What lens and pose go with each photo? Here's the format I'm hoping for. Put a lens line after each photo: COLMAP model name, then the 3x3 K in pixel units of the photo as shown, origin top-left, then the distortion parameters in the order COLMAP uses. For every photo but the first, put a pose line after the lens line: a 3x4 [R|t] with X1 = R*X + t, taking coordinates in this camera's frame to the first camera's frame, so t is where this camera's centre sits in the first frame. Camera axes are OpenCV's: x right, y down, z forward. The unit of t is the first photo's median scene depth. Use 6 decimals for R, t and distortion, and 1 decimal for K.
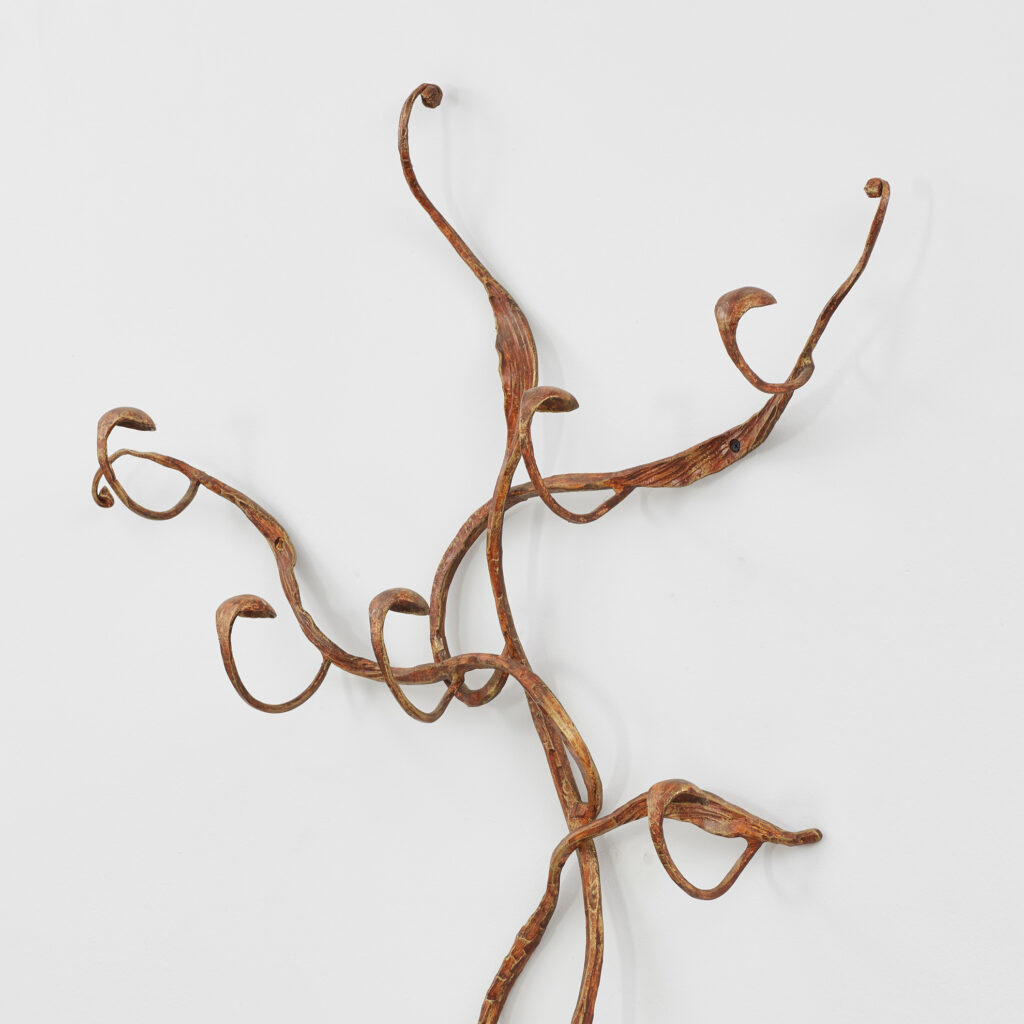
lens RADIAL K [[4347.4, 0, 512.0], [0, 4347.4, 512.0], [0, 0, 1]] dist [-0.234645, -9.303510]
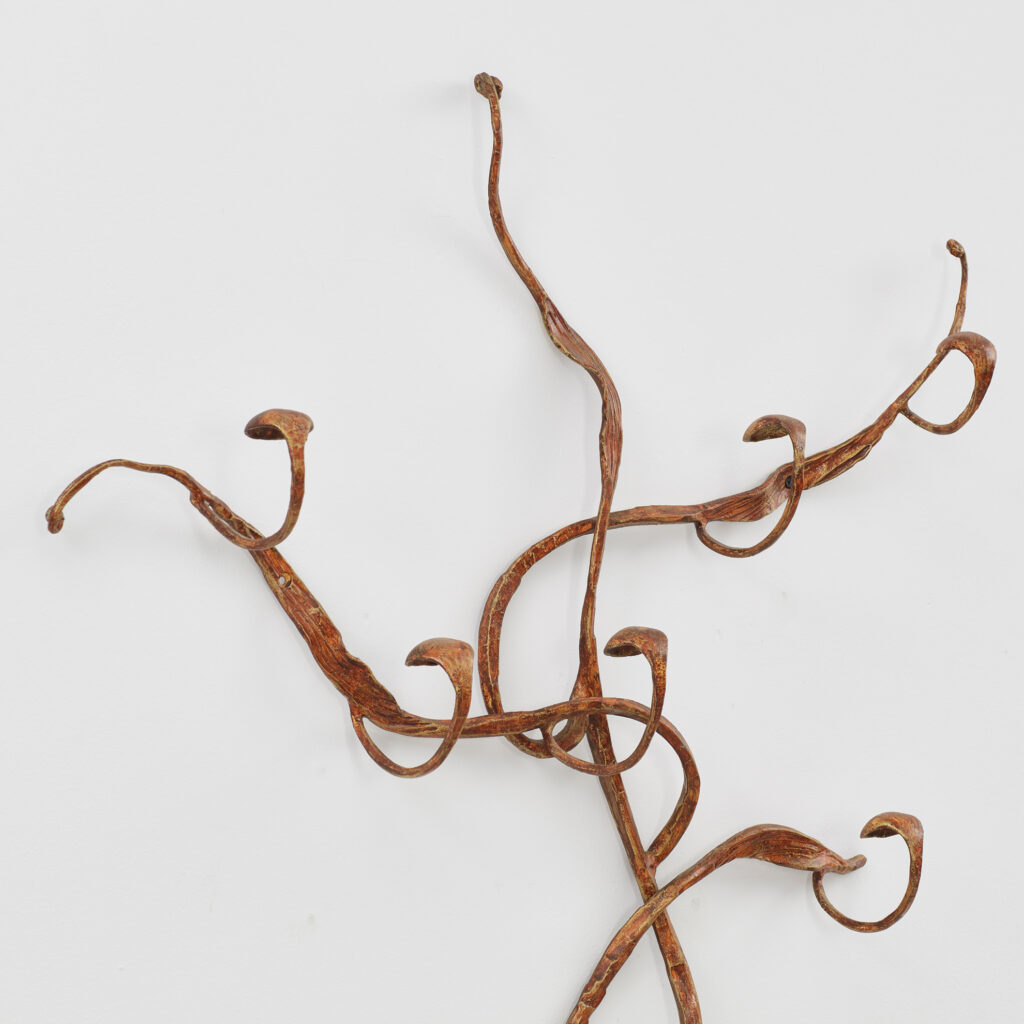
lens RADIAL K [[4347.4, 0, 512.0], [0, 4347.4, 512.0], [0, 0, 1]] dist [-0.234645, -9.303510]
pose [[0.184371, 0.026572, 0.982497, -0.918154], [0.005537, 0.999591, -0.028073, 0.018952], [-0.982841, 0.010616, 0.184149, 0.850731]]
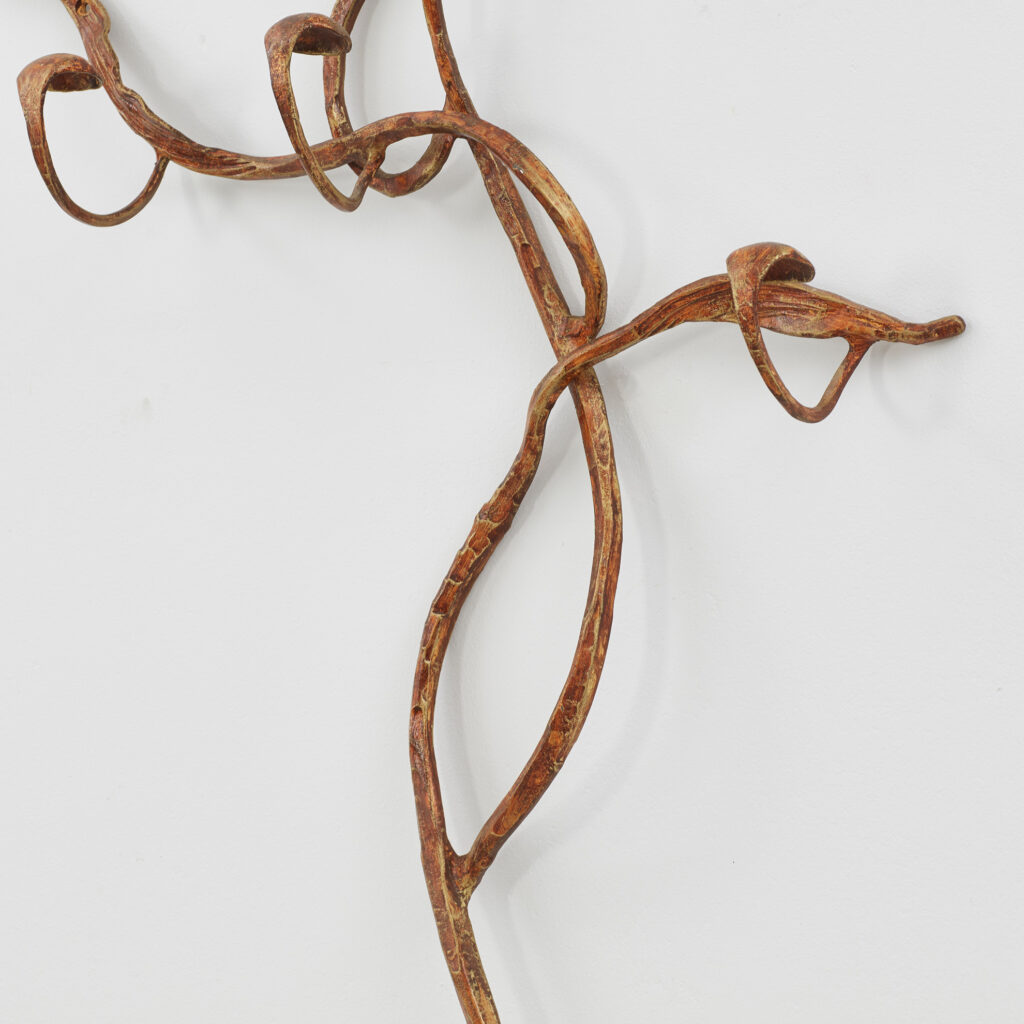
lens RADIAL K [[3779.4, 0, 512.0], [0, 3779.4, 512.0], [0, 0, 1]] dist [-0.253047, 0.485678]
pose [[0.982927, -0.034841, 0.180668, -0.104114], [0.033436, 0.999382, 0.010815, 0.091097], [-0.180933, -0.004590, 0.983485, 0.402603]]
